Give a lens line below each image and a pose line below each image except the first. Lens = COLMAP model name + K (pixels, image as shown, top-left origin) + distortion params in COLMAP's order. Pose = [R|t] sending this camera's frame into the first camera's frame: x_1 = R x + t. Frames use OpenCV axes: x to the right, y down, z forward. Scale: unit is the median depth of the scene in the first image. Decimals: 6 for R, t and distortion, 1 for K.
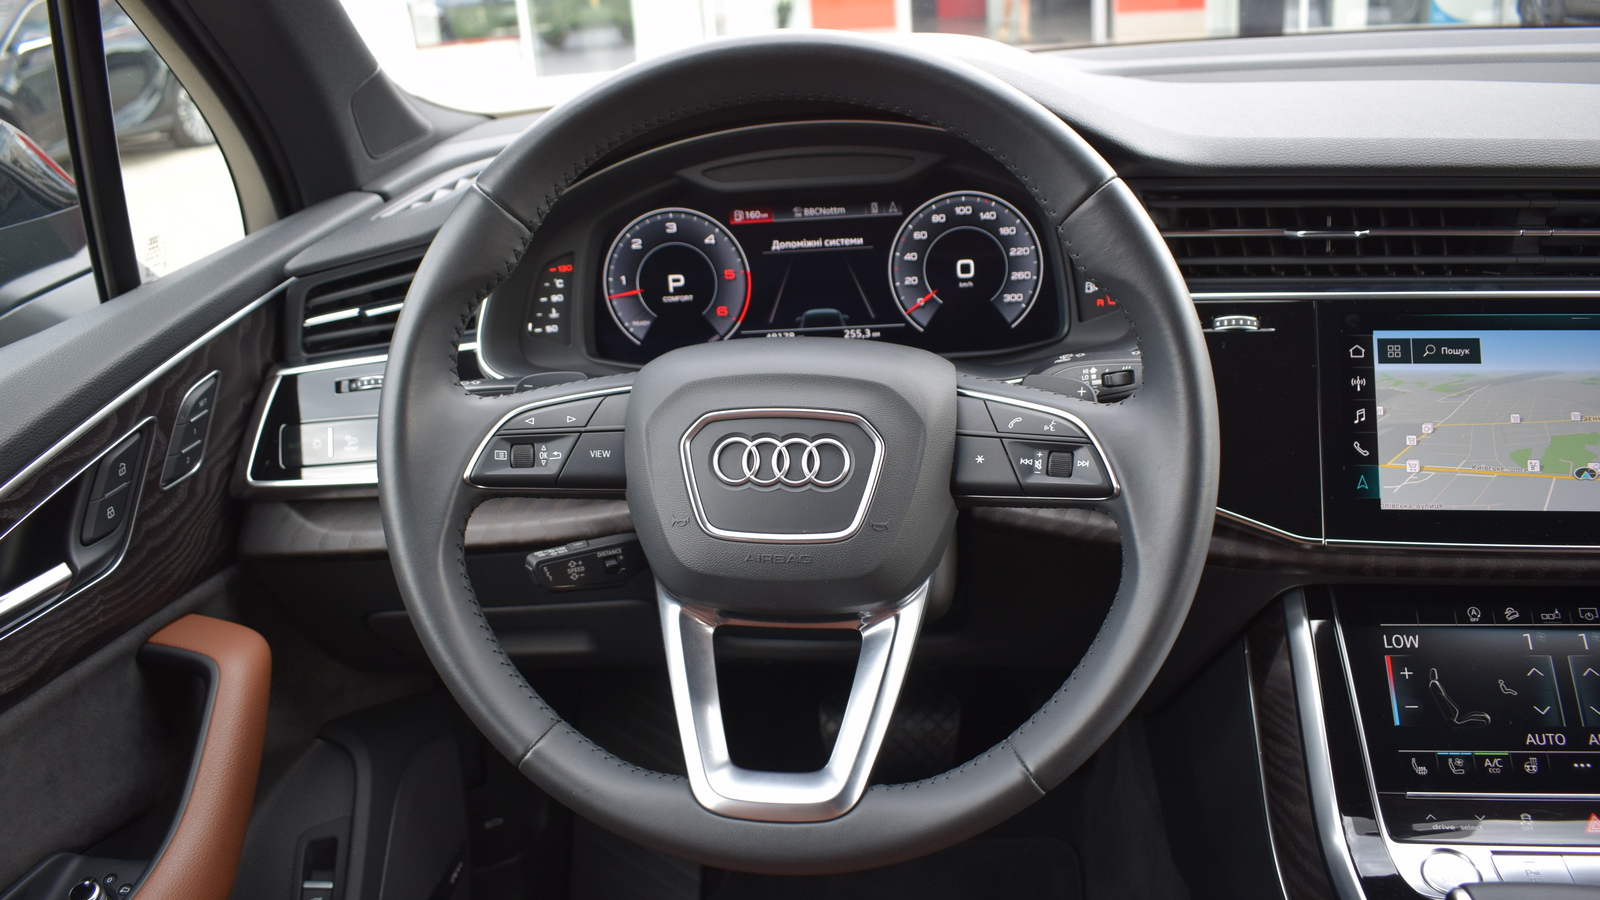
lens RADIAL K [[1280.5, 0, 778.4], [0, 1280.5, 476.8], [0, 0, 1]] dist [-0.098237, 0.014754]
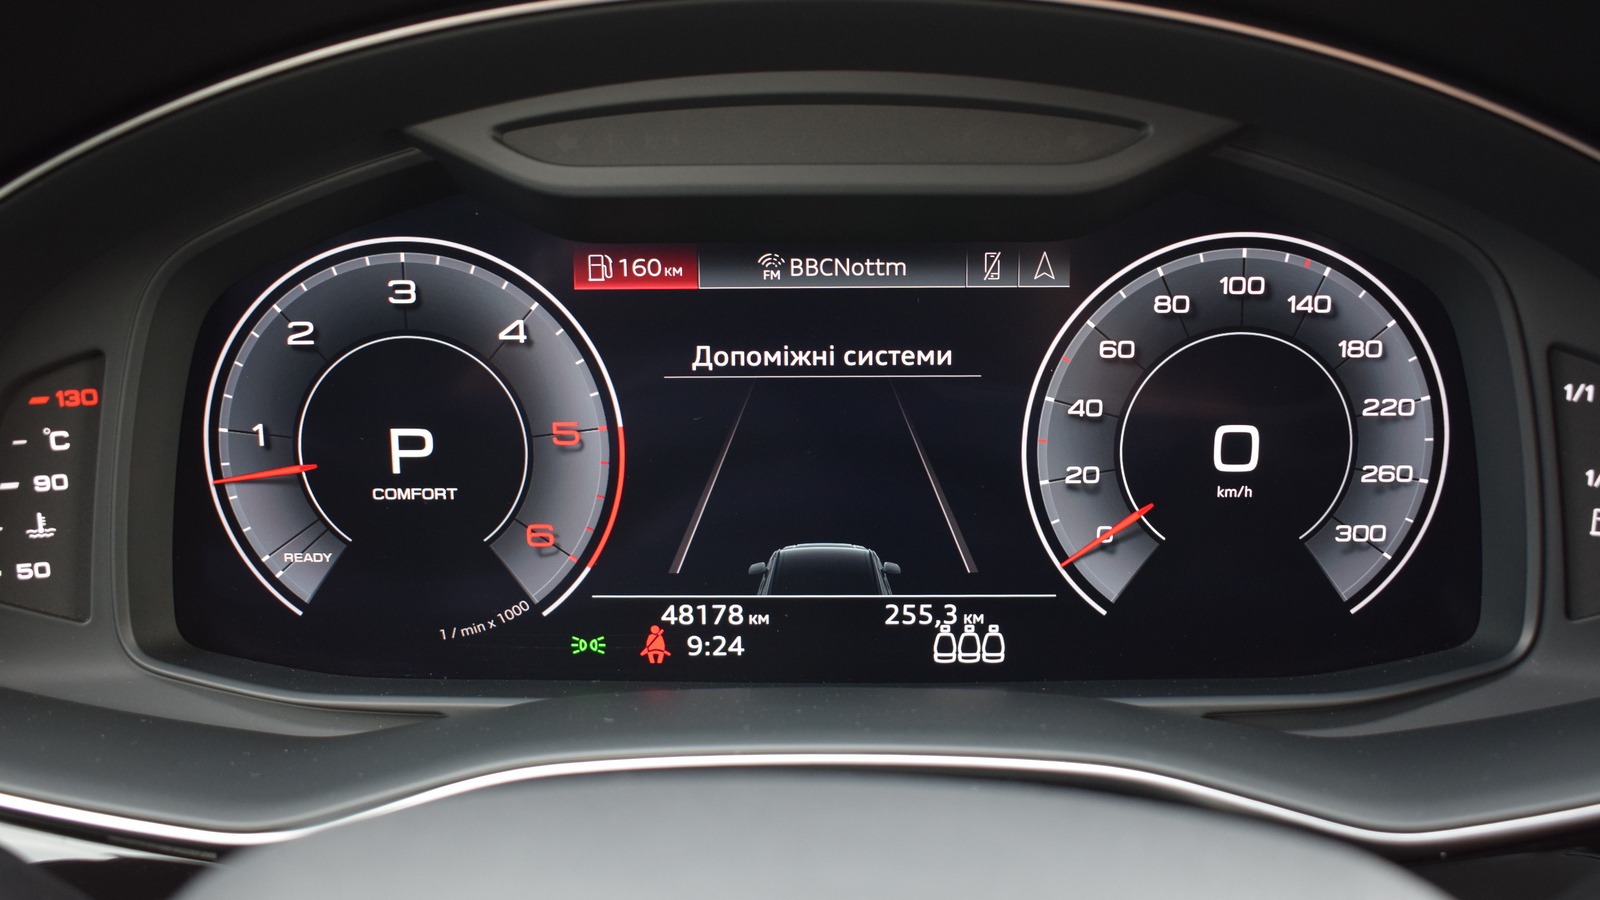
lens RADIAL K [[1669.2, 0, 800.5], [0, 1669.2, 451.5], [0, 0, 1]] dist [-0.073352, -0.004477]
pose [[0.993807, 0.039682, 0.103797, -0.021910], [-0.029916, 0.995122, -0.094005, -0.114674], [-0.107021, 0.090318, 0.990146, 0.551879]]
